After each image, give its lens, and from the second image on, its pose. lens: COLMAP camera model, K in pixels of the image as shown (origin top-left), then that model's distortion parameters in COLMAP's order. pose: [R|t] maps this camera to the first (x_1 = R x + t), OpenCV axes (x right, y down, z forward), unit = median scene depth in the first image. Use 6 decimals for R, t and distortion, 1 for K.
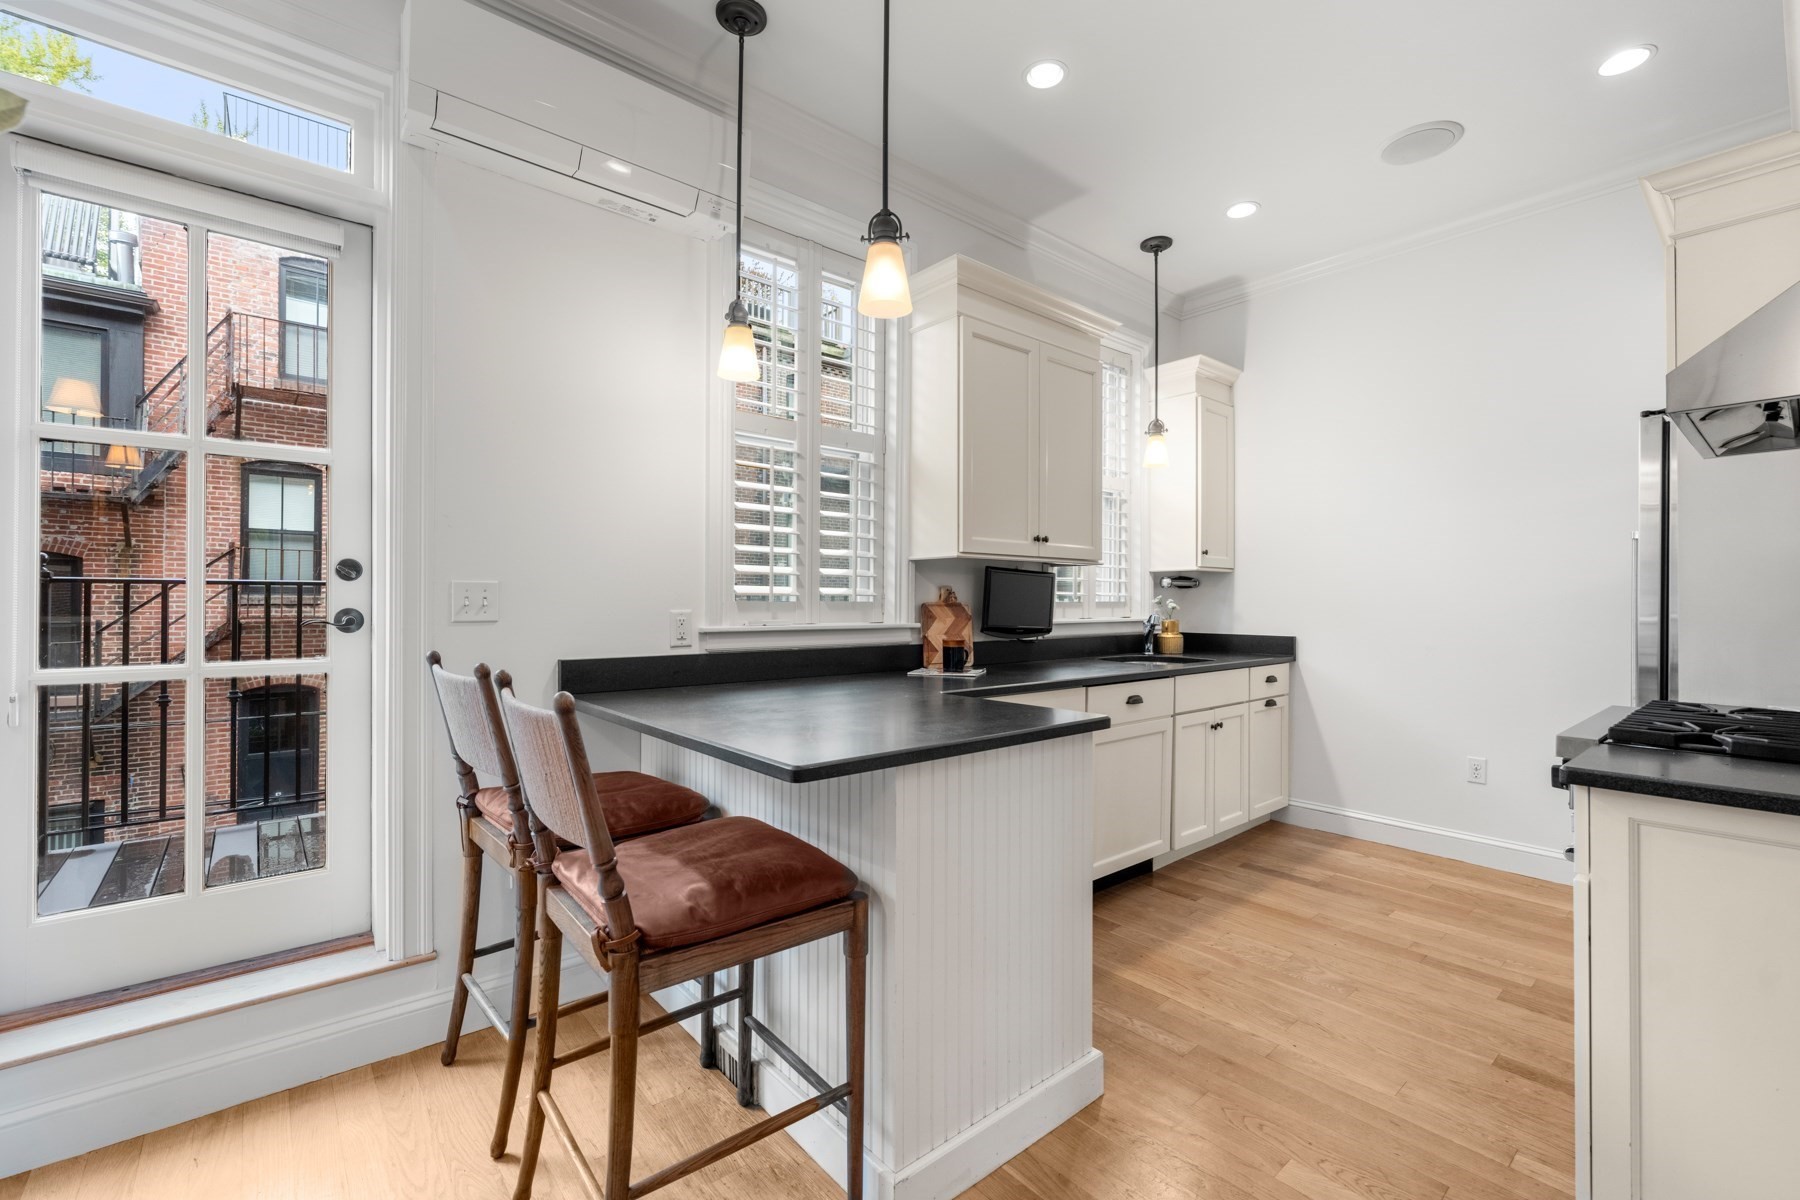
lens RADIAL K [[768.3, 0, 905.7], [0, 768.3, 594.6], [0, 0, 1]] dist [-0.002406, 0.000053]
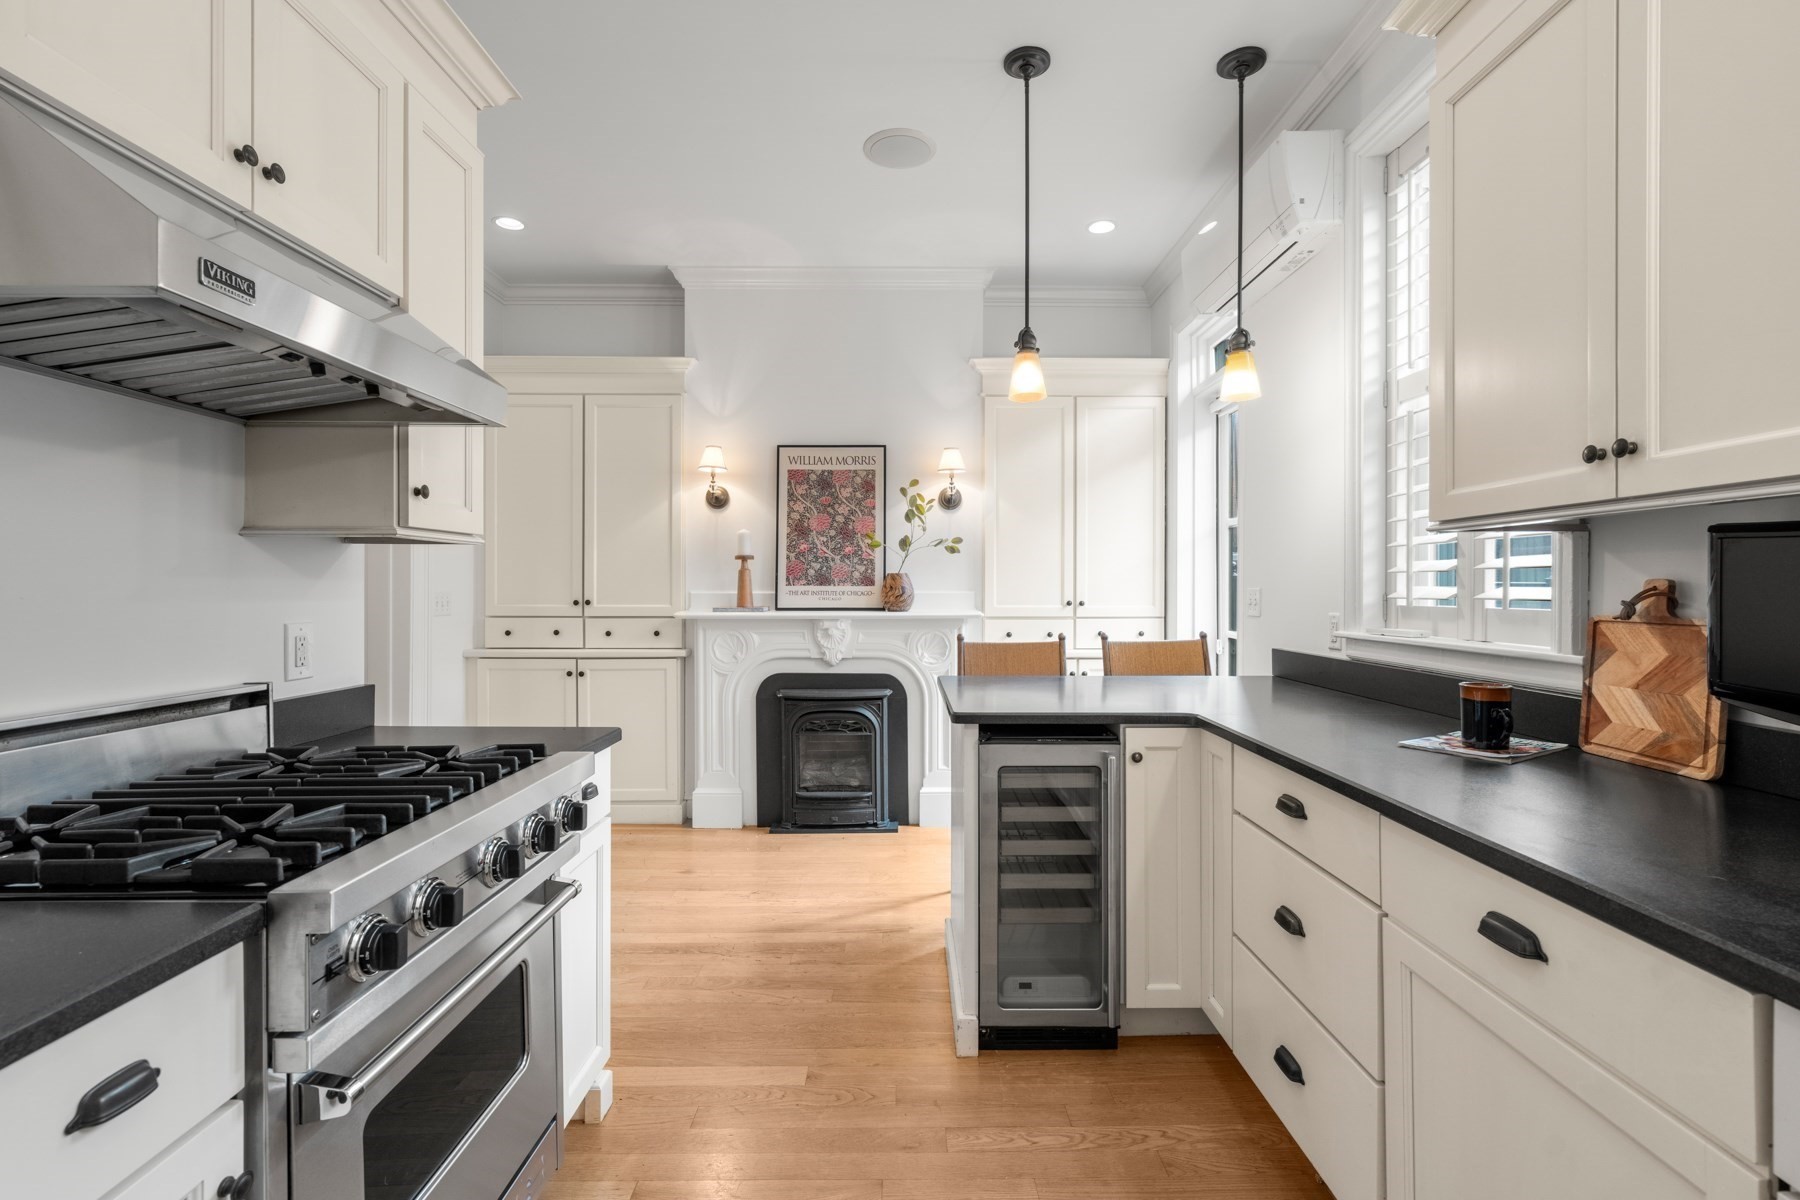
lens RADIAL K [[806.4, 0, 907.6], [0, 806.4, 591.9], [0, 0, 1]] dist [0.001307, -0.000196]
pose [[-0.646725, -0.000472, -0.762723, 0.761652], [0.004879, 0.999977, -0.004756, -0.004510], [0.762708, -0.006797, -0.646707, 1.092757]]
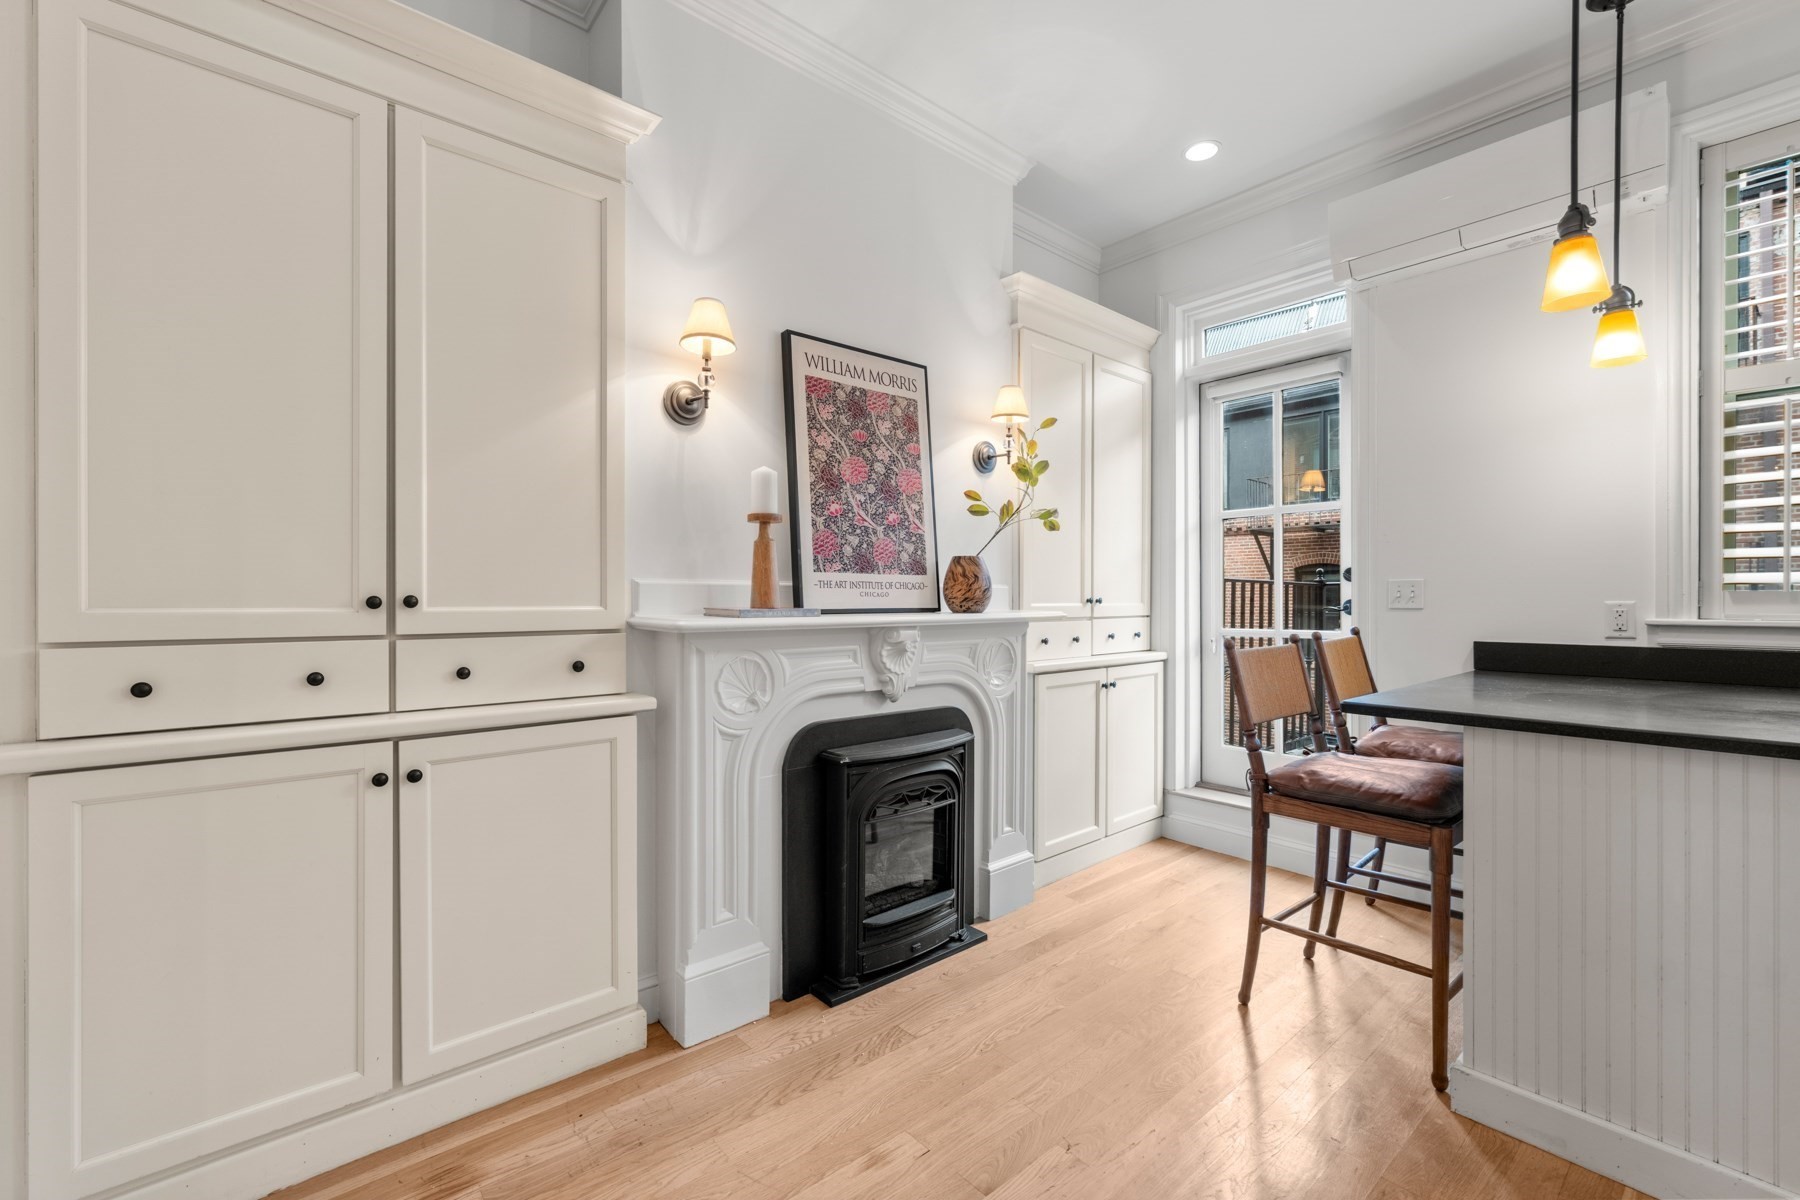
lens RADIAL K [[760.9, 0, 904.3], [0, 760.9, 599.0], [0, 0, 1]] dist [-0.000384, -0.000318]
pose [[0.001247, -0.003080, -0.999994, 0.595295], [0.011147, 0.999933, -0.003066, 0.008825], [0.999937, -0.011143, 0.001281, 0.065413]]
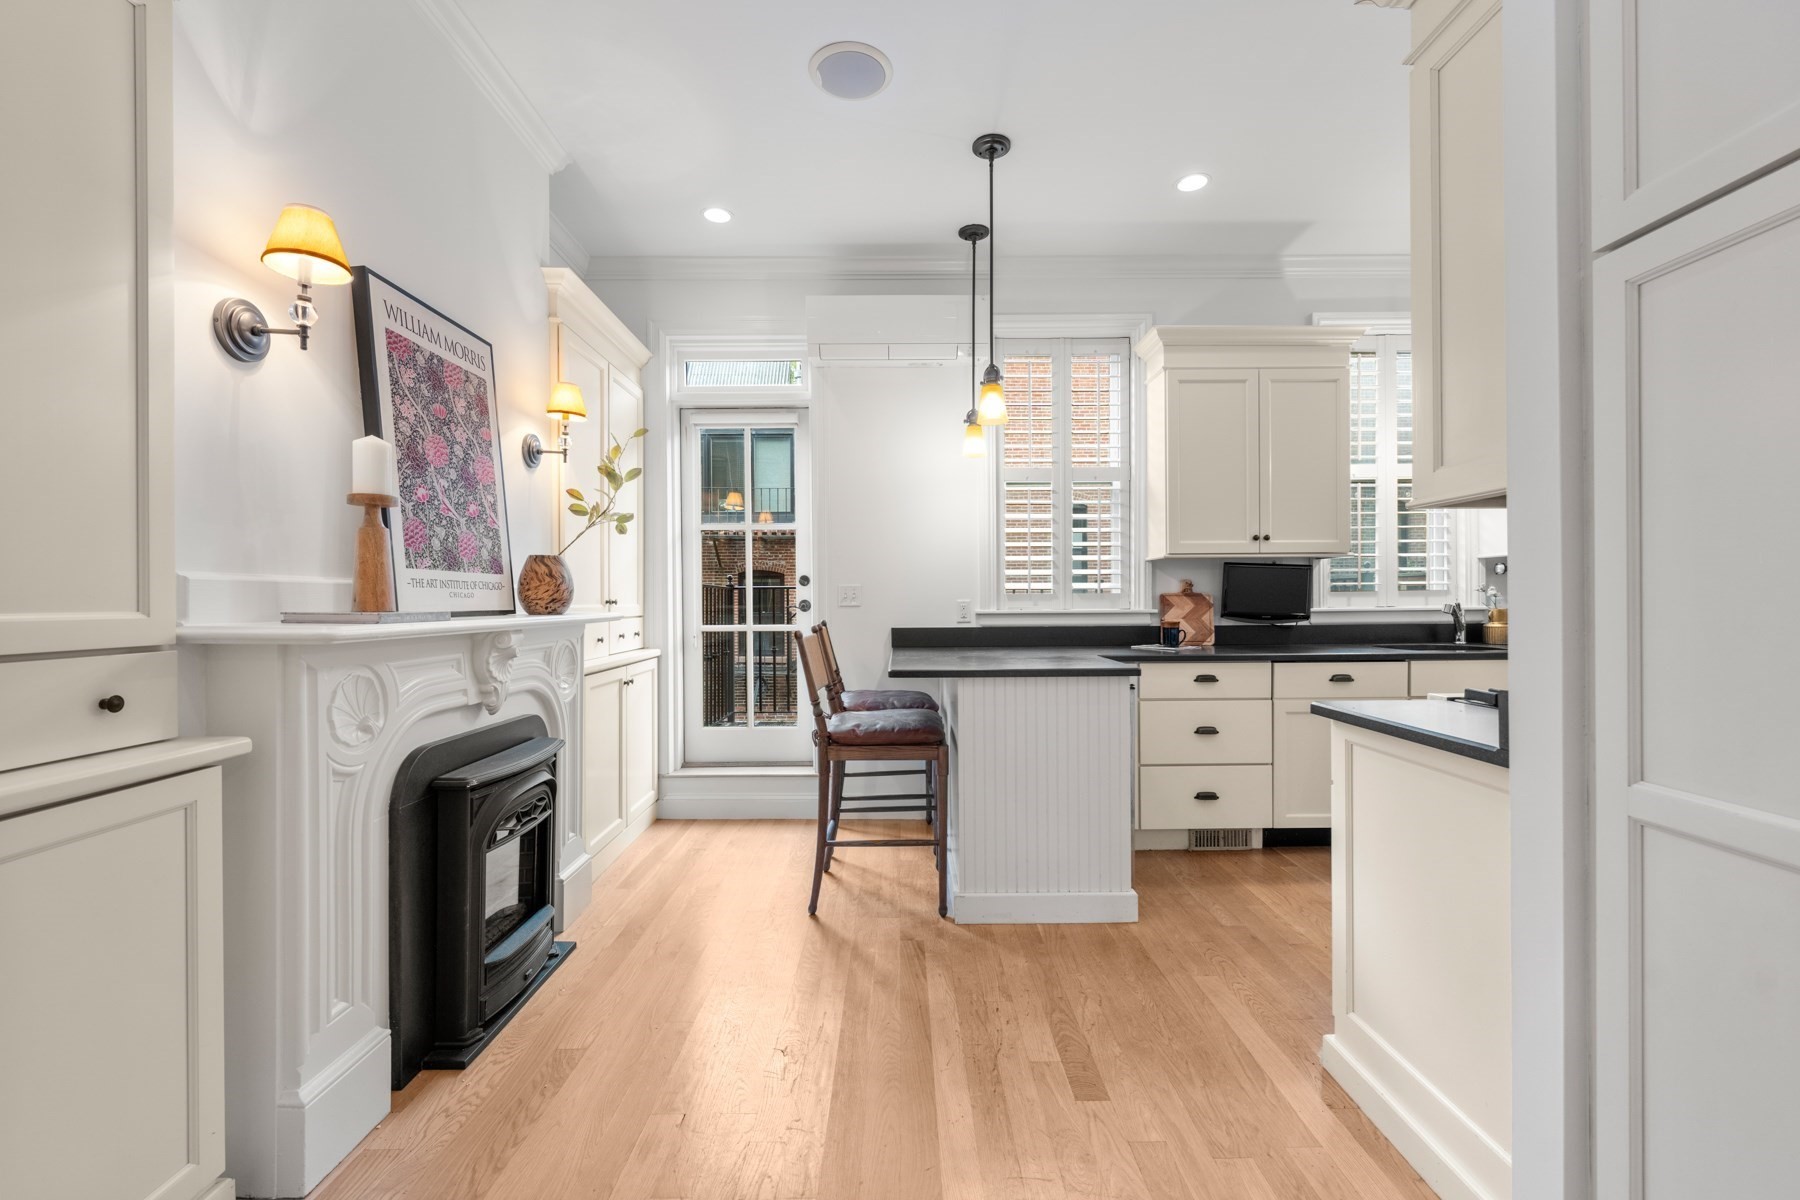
lens RADIAL K [[752.9, 0, 901.6], [0, 752.9, 599.3], [0, 0, 1]] dist [0.000169, 0.000026]
pose [[0.761634, -0.008698, -0.647949, 0.551795], [0.015848, 0.999861, 0.005207, 0.007676], [0.647814, -0.014235, 0.761666, -0.255223]]
